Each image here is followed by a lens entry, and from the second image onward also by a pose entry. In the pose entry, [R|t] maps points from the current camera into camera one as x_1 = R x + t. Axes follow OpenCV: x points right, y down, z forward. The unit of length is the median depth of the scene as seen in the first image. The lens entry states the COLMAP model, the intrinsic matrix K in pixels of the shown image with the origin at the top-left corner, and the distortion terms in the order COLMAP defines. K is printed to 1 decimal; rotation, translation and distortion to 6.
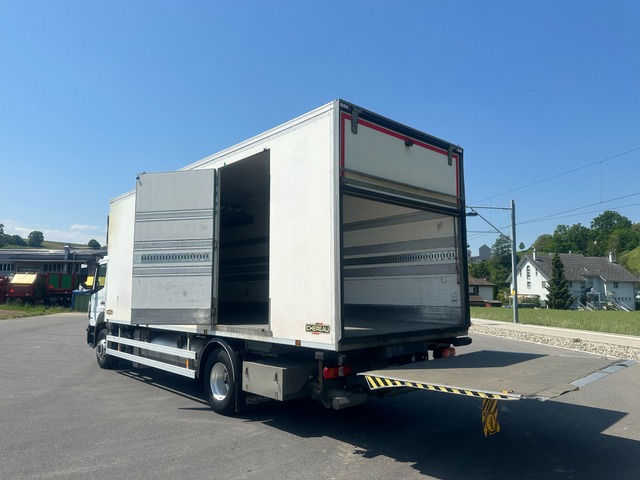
lens RADIAL K [[447.7, 0, 320.0], [0, 447.7, 240.0], [0, 0, 1]] dist [0.092324, -0.119477]
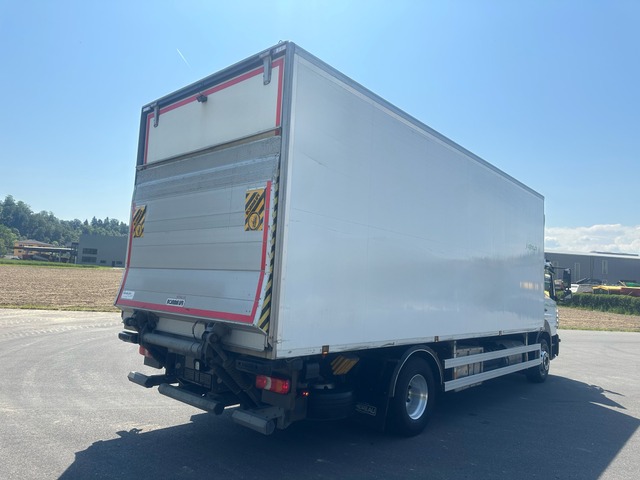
lens RADIAL K [[447.7, 0, 320.0], [0, 447.7, 240.0], [0, 0, 1]] dist [0.092324, -0.119477]
pose [[0.099027, -0.093691, -0.990664, 1.038804], [0.057672, 0.994425, -0.088282, 0.127905], [0.993412, -0.048391, 0.103878, 1.147957]]
